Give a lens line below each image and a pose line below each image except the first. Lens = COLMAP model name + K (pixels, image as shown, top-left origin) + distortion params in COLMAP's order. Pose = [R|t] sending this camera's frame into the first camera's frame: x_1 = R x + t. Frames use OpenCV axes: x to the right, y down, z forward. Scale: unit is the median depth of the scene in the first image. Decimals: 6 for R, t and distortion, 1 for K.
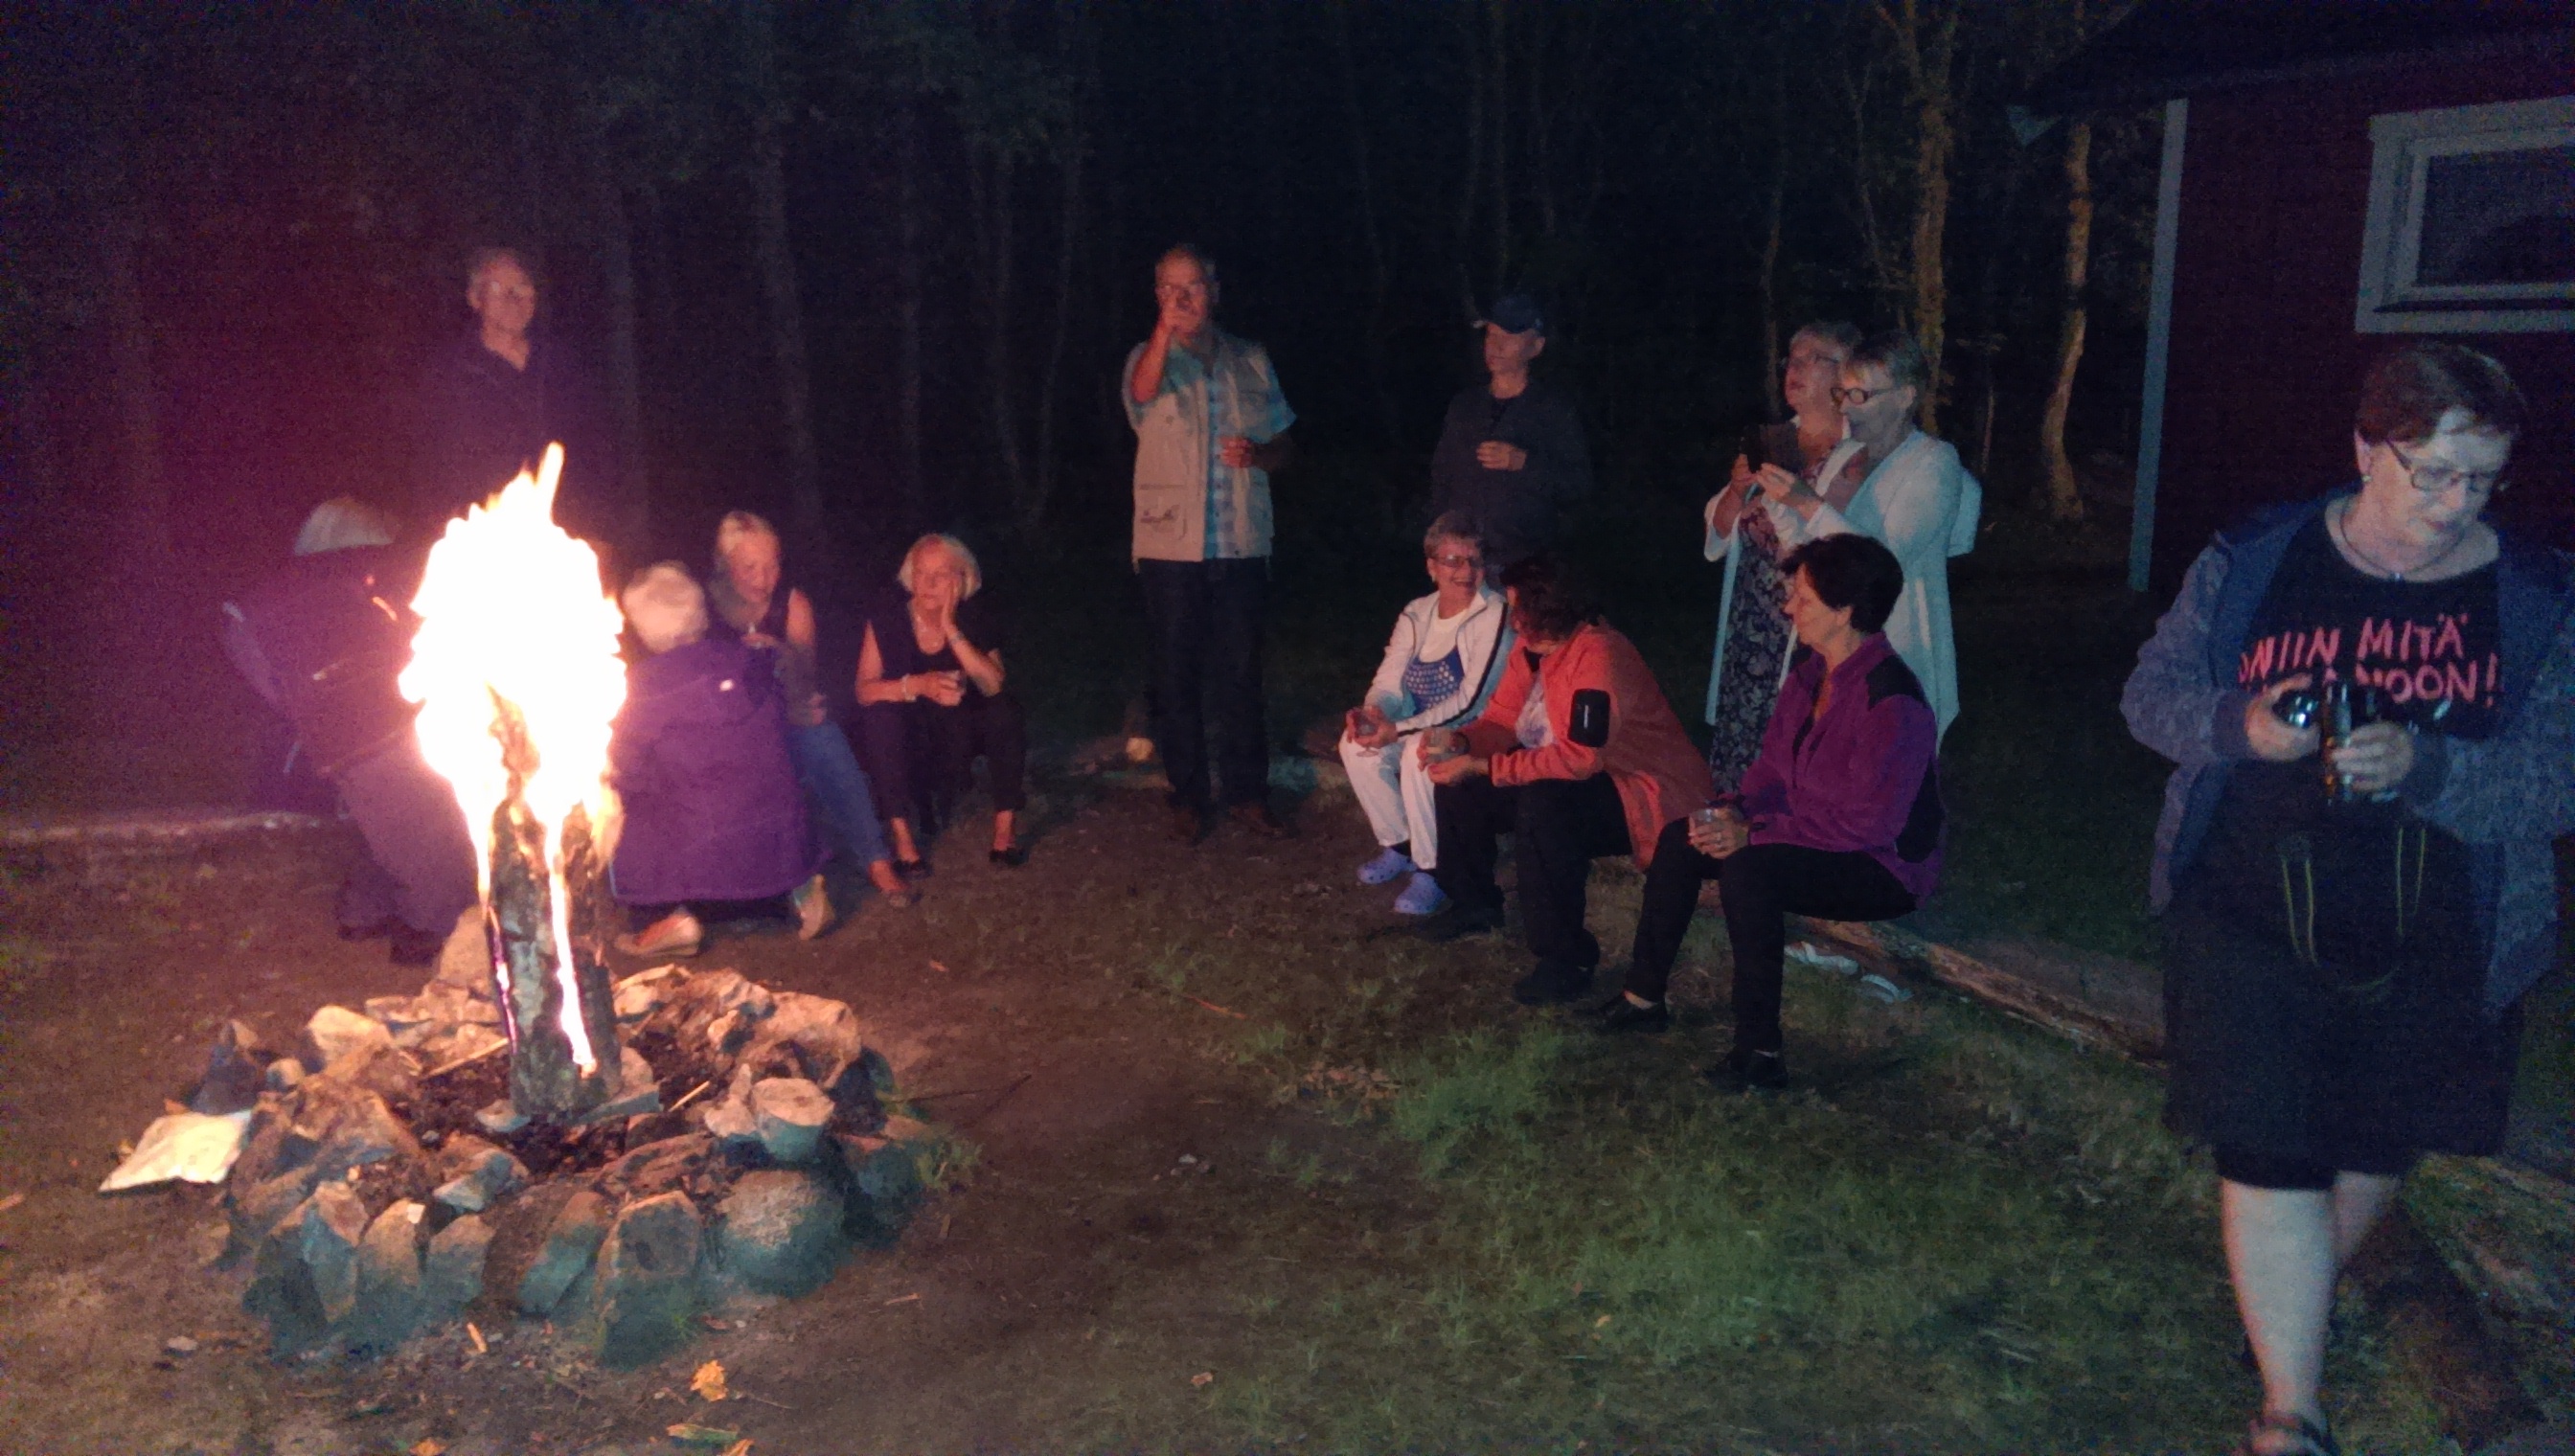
lens RADIAL K [[1836.4, 0, 1320.9], [0, 1836.4, 735.4], [0, 0, 1]] dist [0.049023, -0.071759]
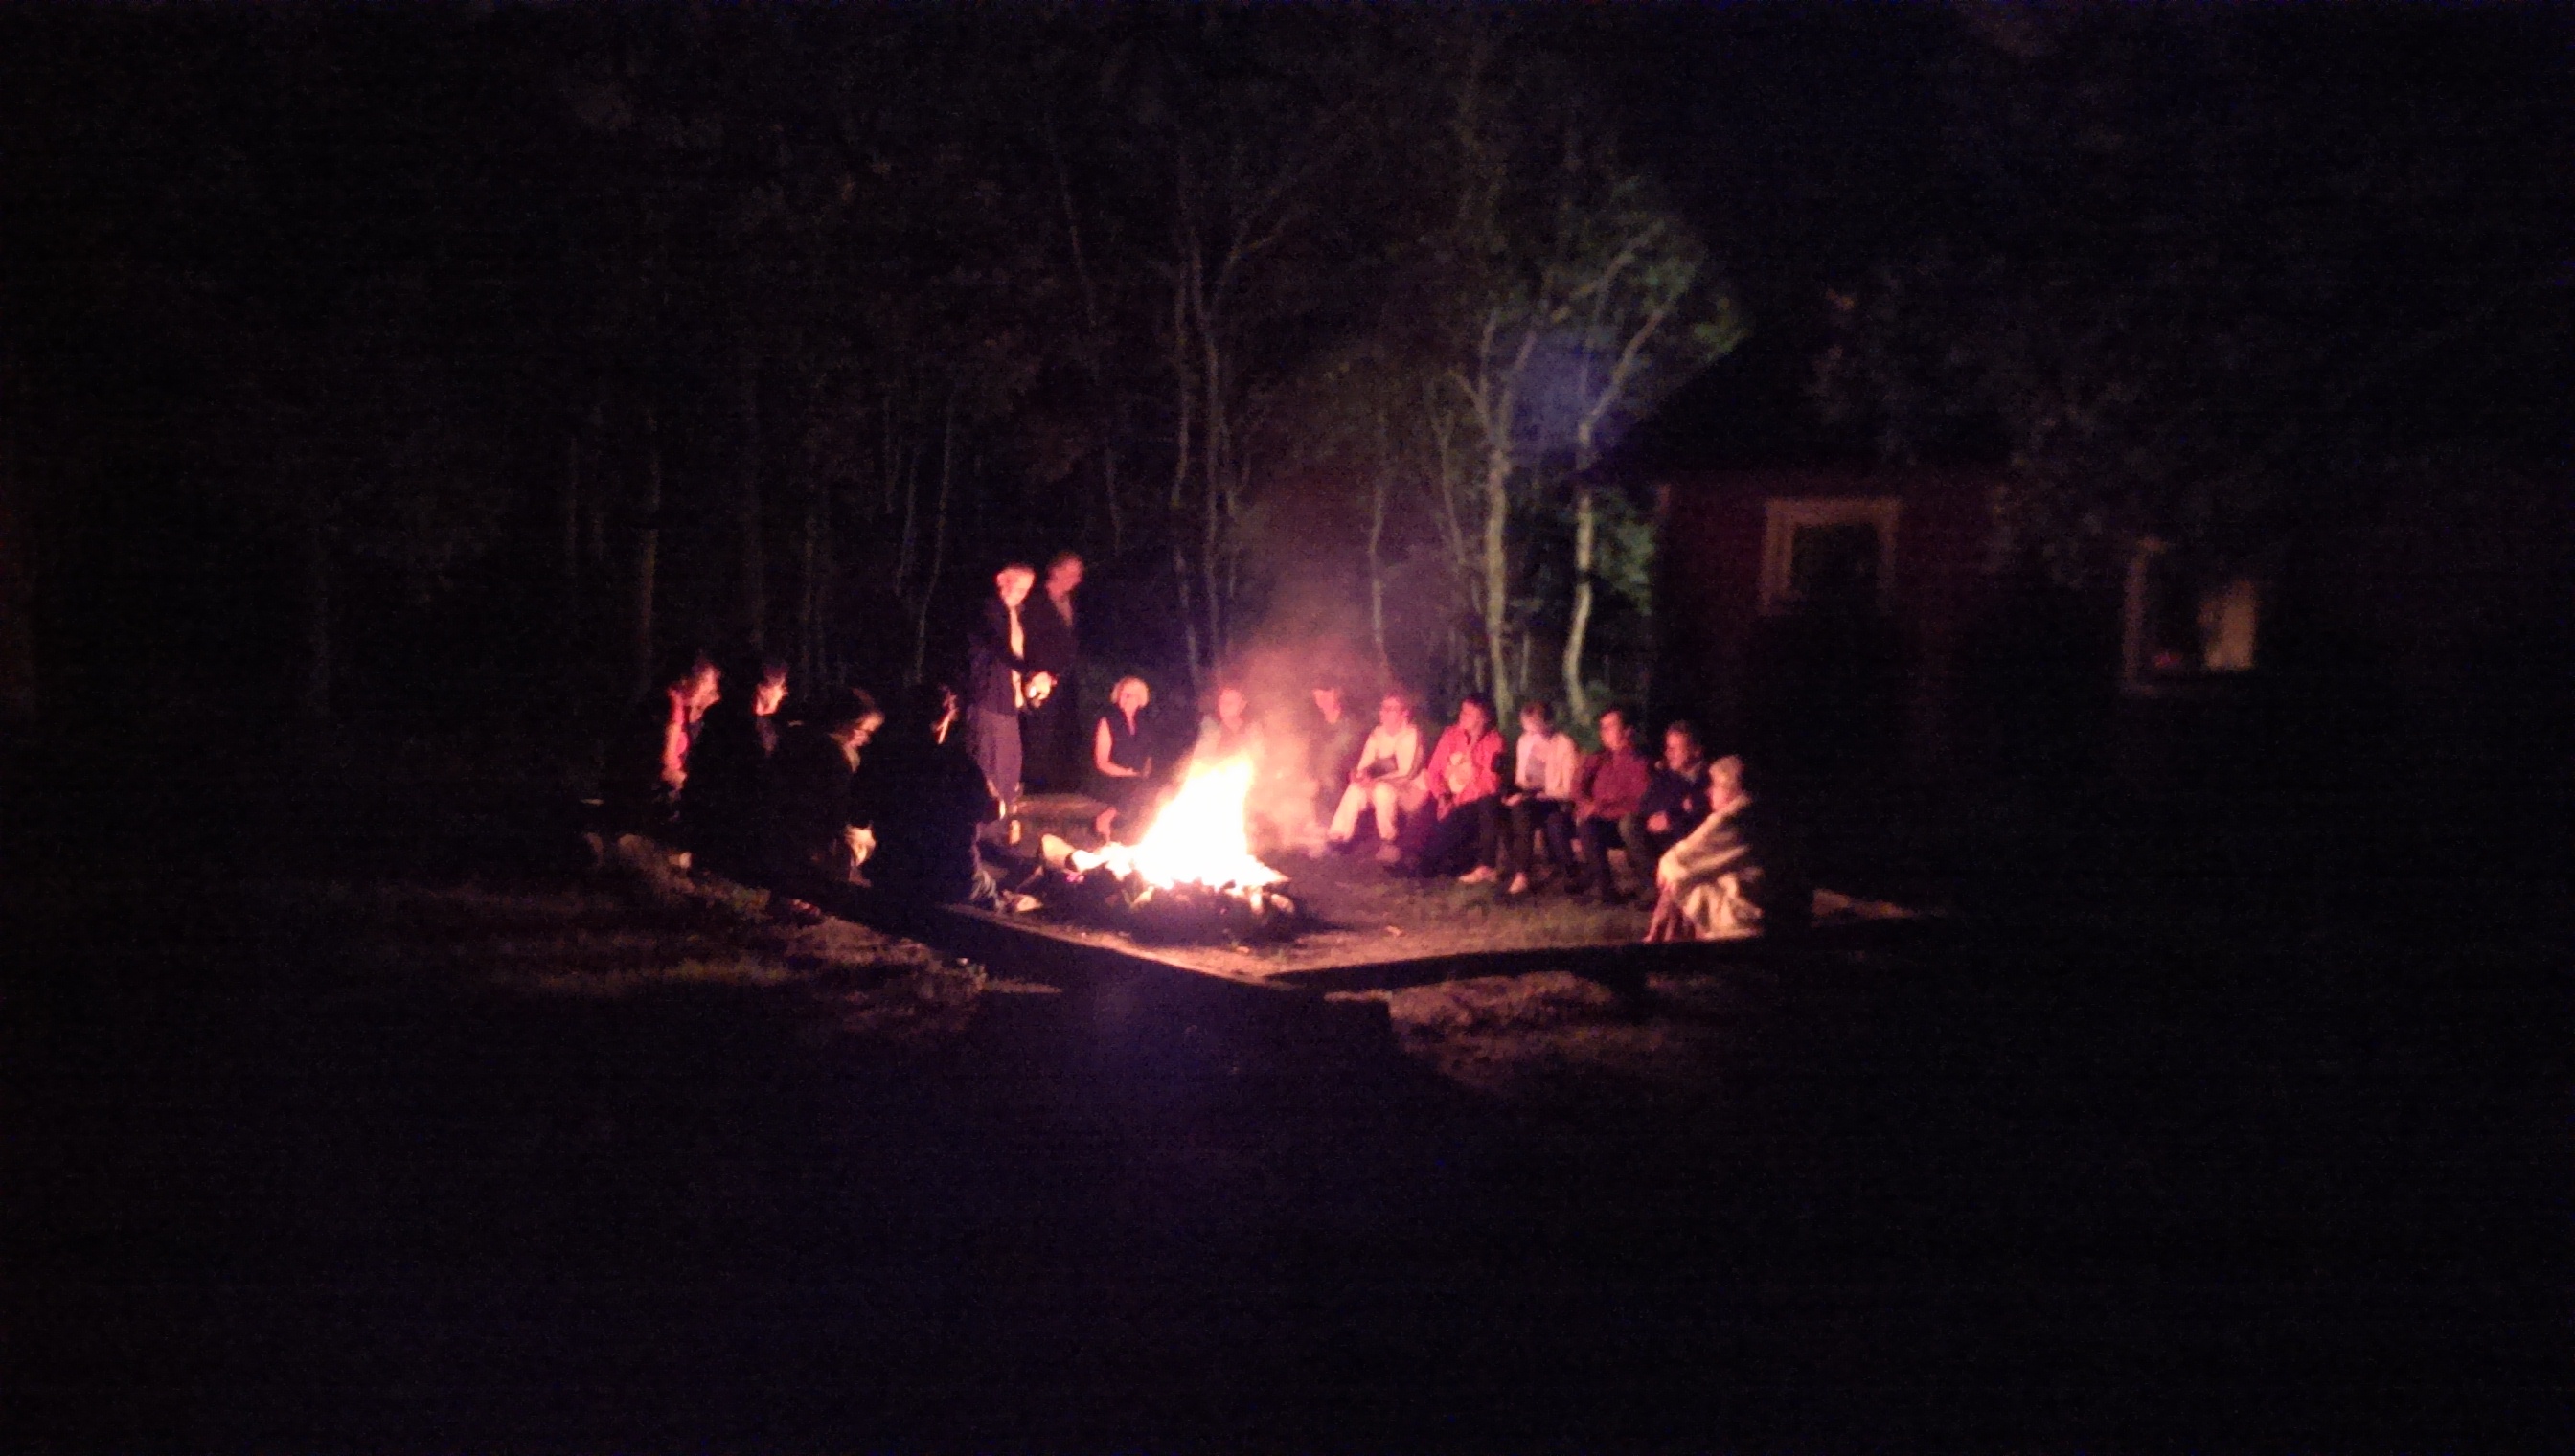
lens RADIAL K [[1836.4, 0, 1280.9], [0, 1836.4, 732.9], [0, 0, 1]] dist [0.049023, -0.071759]
pose [[0.966645, 0.026581, 0.254737, -0.920551], [0.004896, 0.992501, -0.122141, 0.306864], [-0.256073, 0.119314, 0.959266, -1.557064]]
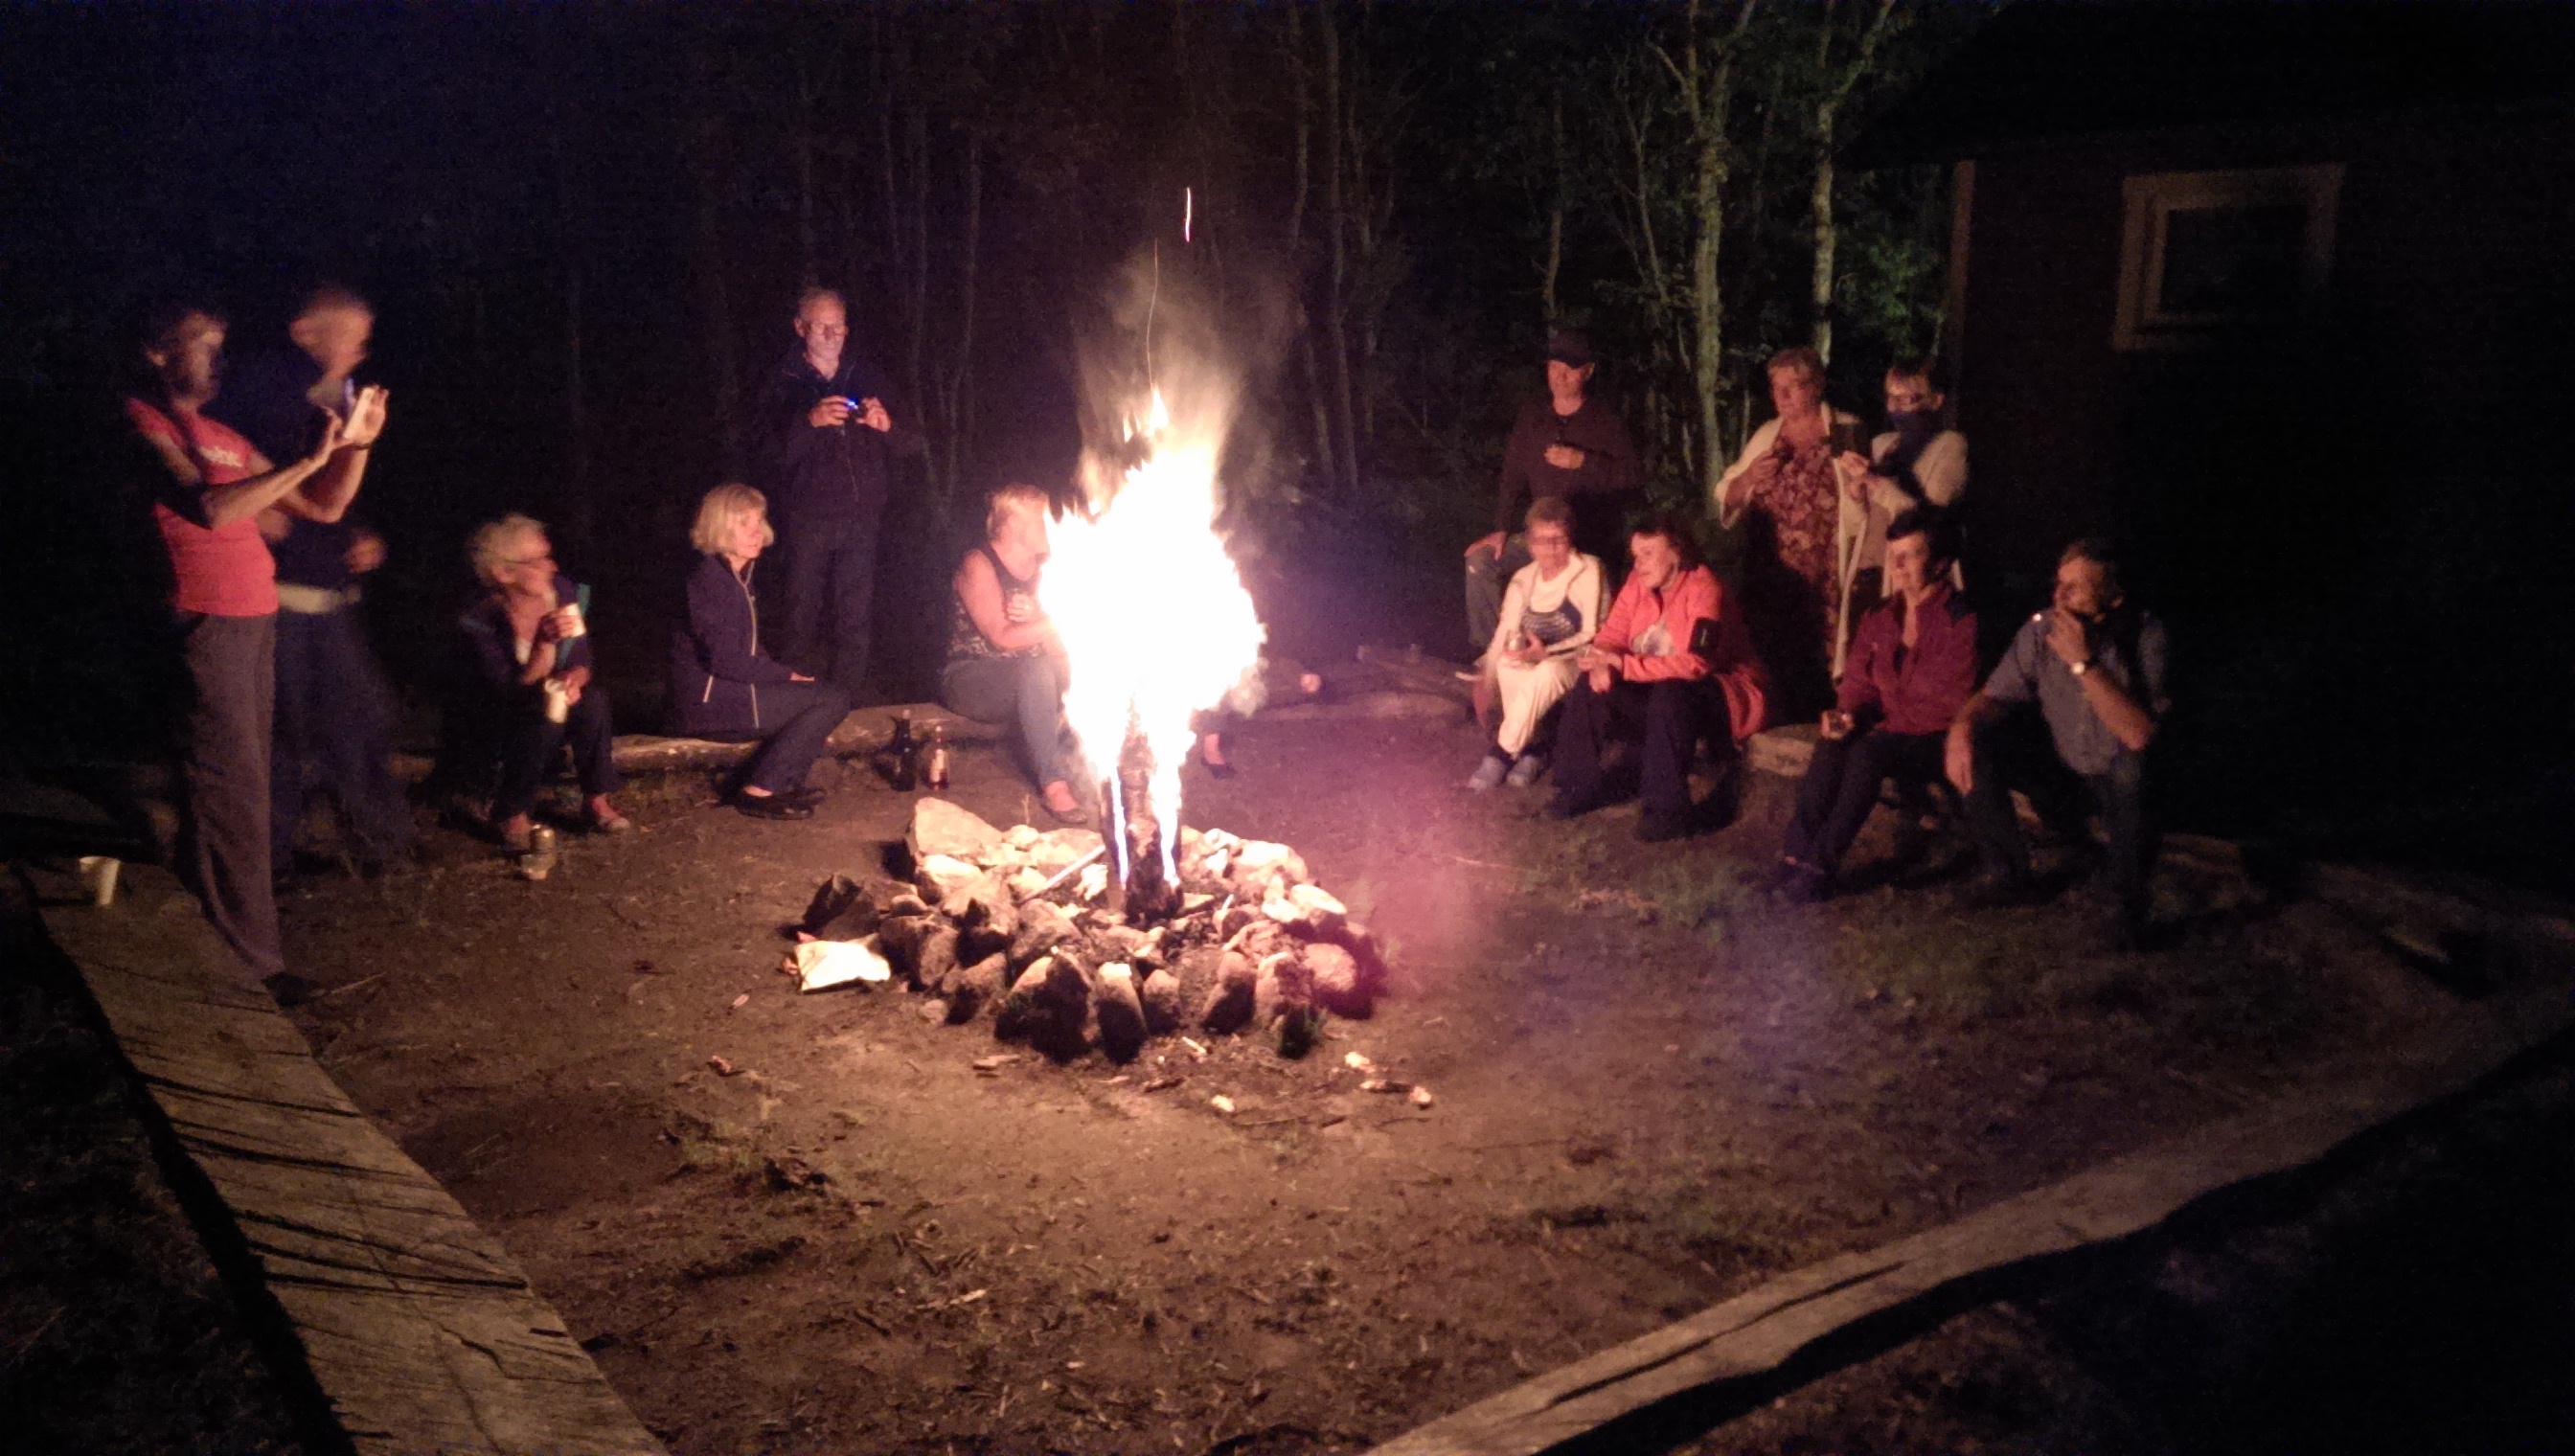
lens RADIAL K [[1836.4, 0, 1294.8], [0, 1836.4, 711.1], [0, 0, 1]] dist [0.049023, -0.071759]
pose [[0.987601, -0.023896, 0.155154, -0.465534], [0.025690, 0.999624, -0.009563, 0.058892], [-0.154868, 0.013430, 0.987844, -0.358613]]
